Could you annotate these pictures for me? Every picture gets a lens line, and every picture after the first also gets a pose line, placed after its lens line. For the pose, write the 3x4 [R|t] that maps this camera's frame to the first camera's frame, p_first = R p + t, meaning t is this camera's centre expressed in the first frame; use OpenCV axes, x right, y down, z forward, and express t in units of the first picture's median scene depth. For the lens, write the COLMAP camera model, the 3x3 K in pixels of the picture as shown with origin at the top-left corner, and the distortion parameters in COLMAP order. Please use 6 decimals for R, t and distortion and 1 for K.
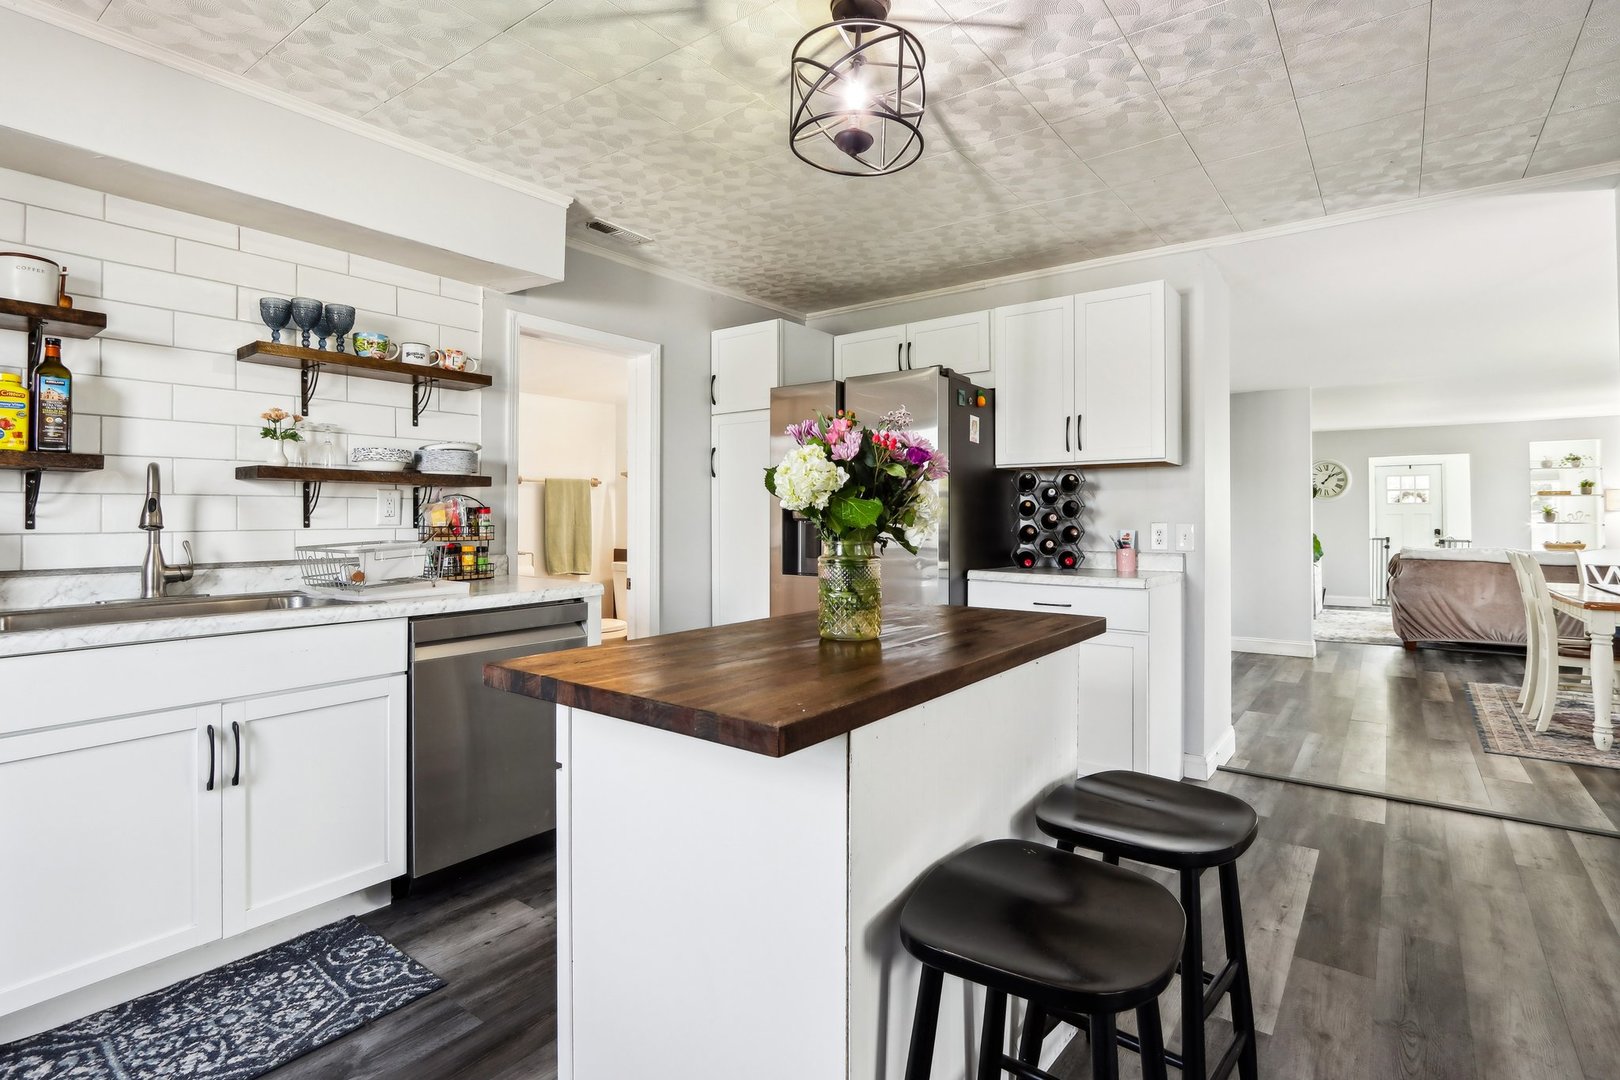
lens RADIAL K [[793.2, 0, 808.7], [0, 793.2, 500.2], [0, 0, 1]] dist [-0.002562, -0.000423]
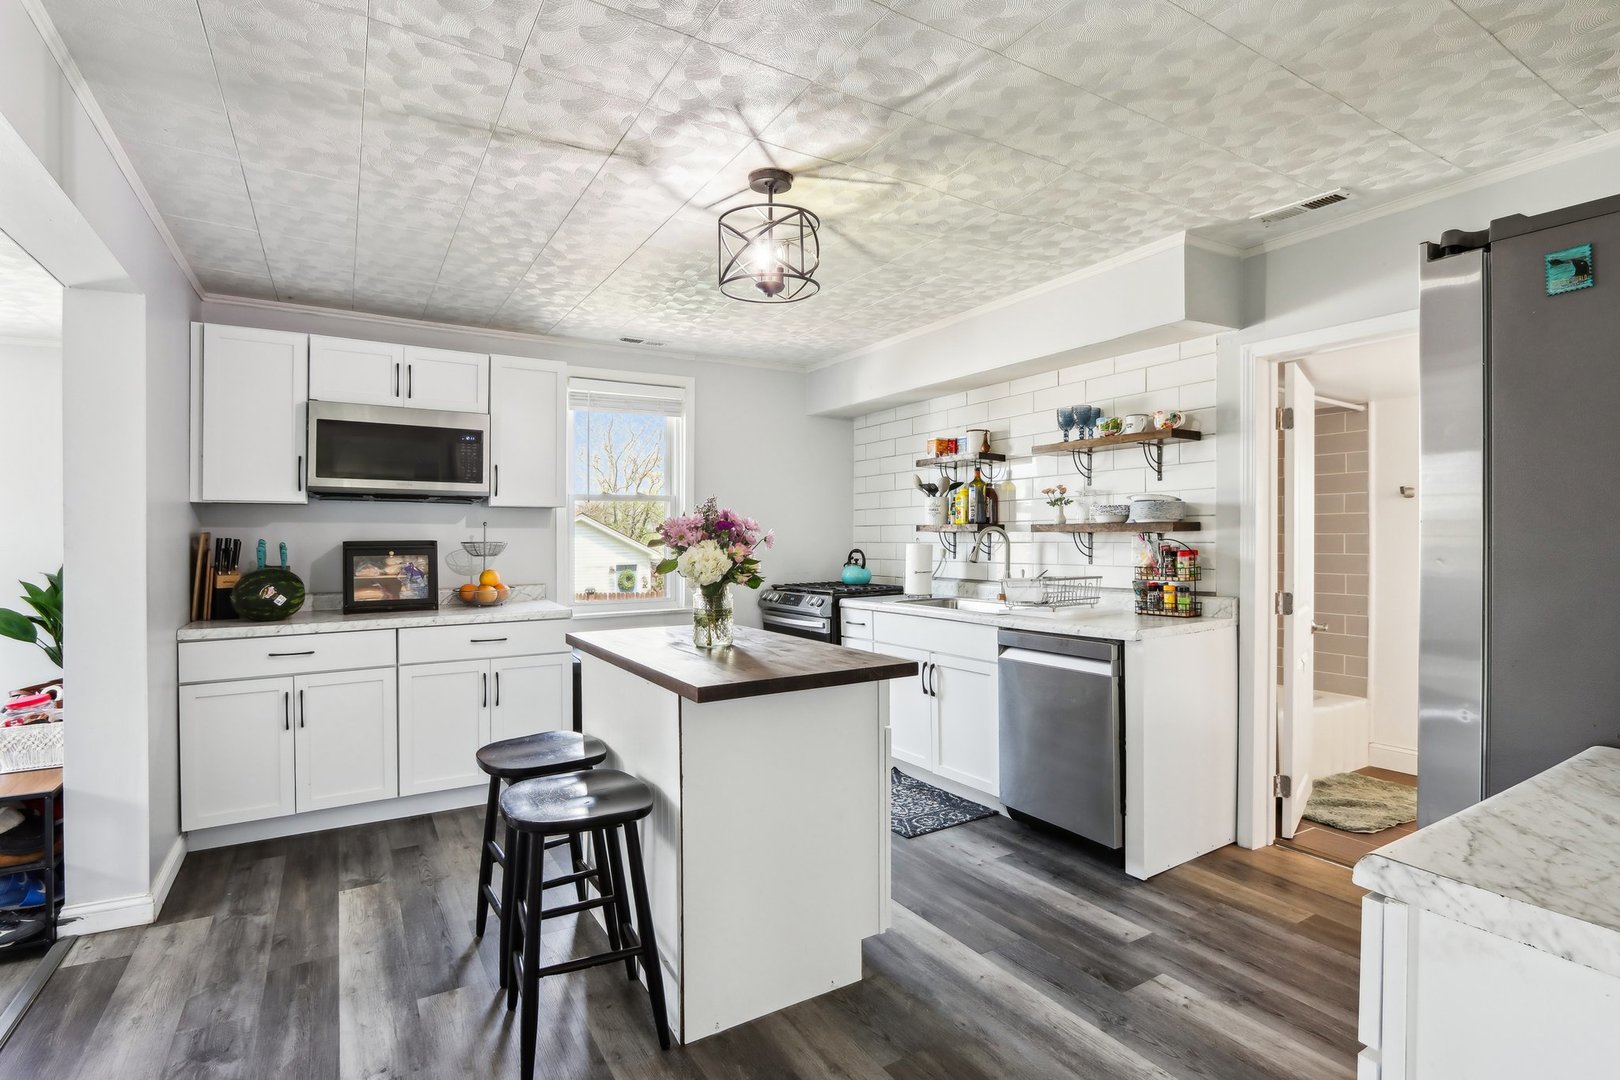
lens RADIAL K [[771.4, 0, 810.0], [0, 771.4, 540.0], [0, 0, 1]] dist [-0.011755, -0.000207]
pose [[-0.359734, 0.003175, -0.933050, 0.897805], [0.024988, 0.999668, -0.006232, -0.012884], [0.932720, -0.025557, -0.359694, 1.110406]]
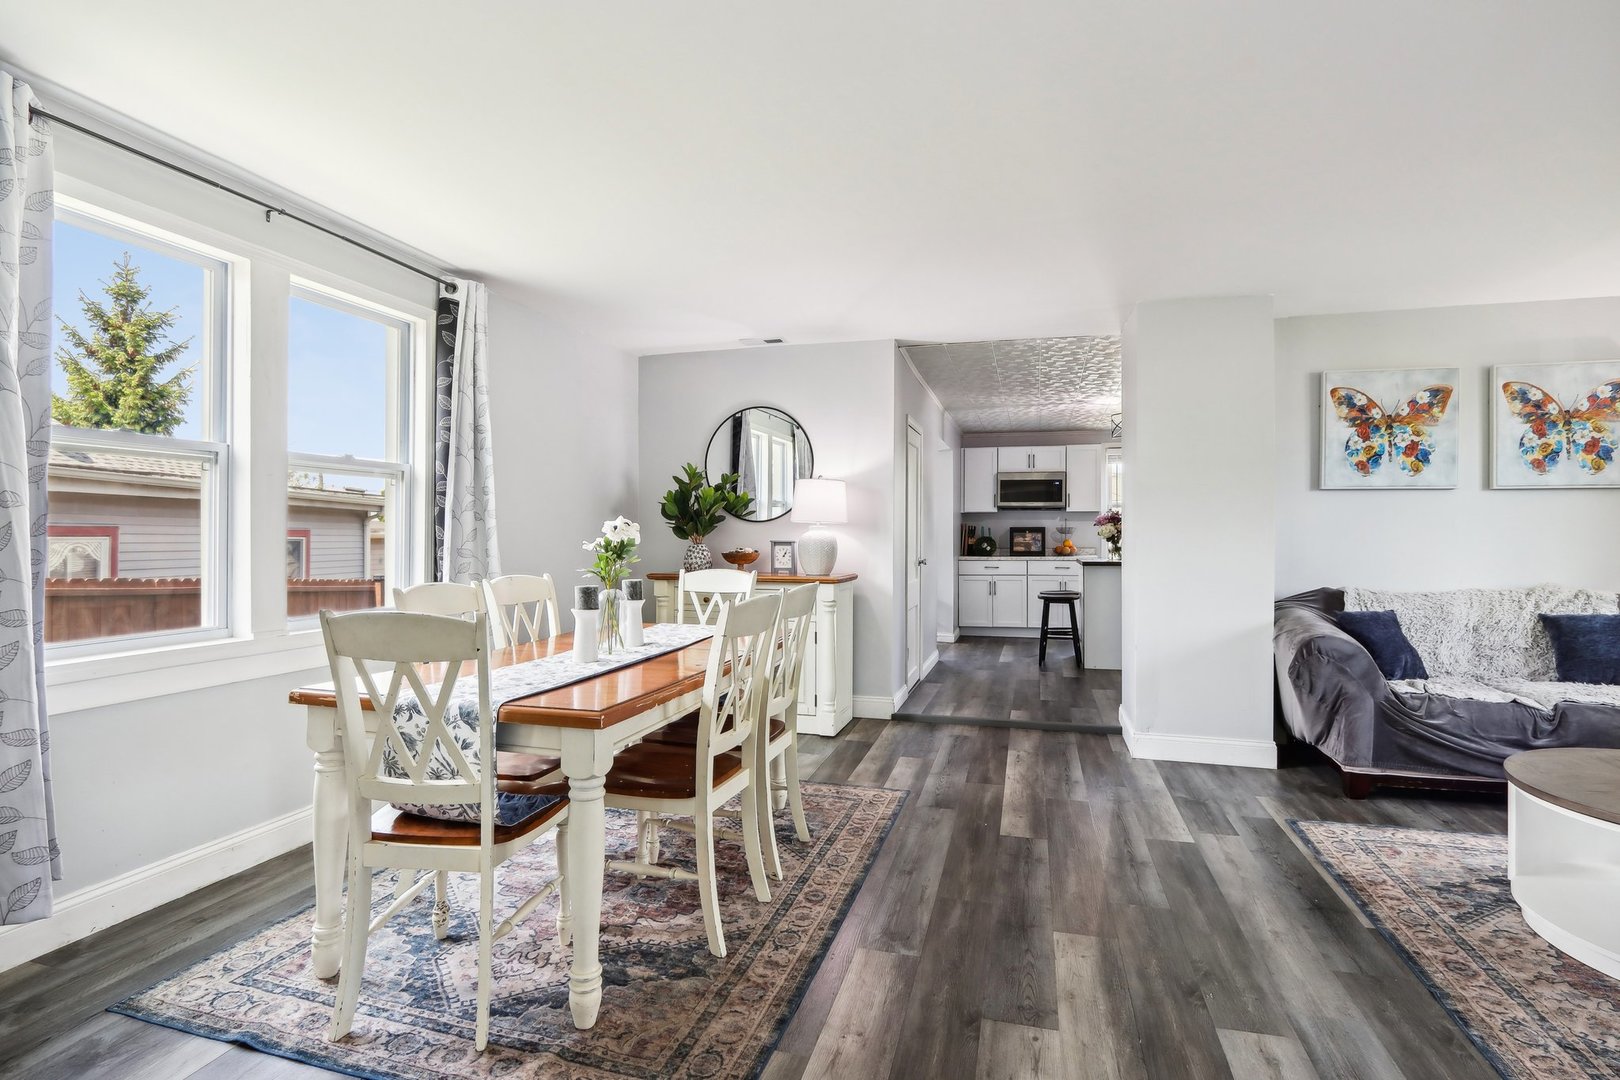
lens RADIAL K [[771.4, 0, 810.0], [0, 771.4, 540.0], [0, 0, 1]] dist [-0.011755, -0.000207]
pose [[-0.932350, -0.002914, -0.361546, 2.028279], [0.005147, 0.999759, -0.021332, 0.089316], [0.361521, -0.021750, -0.932110, 2.770772]]
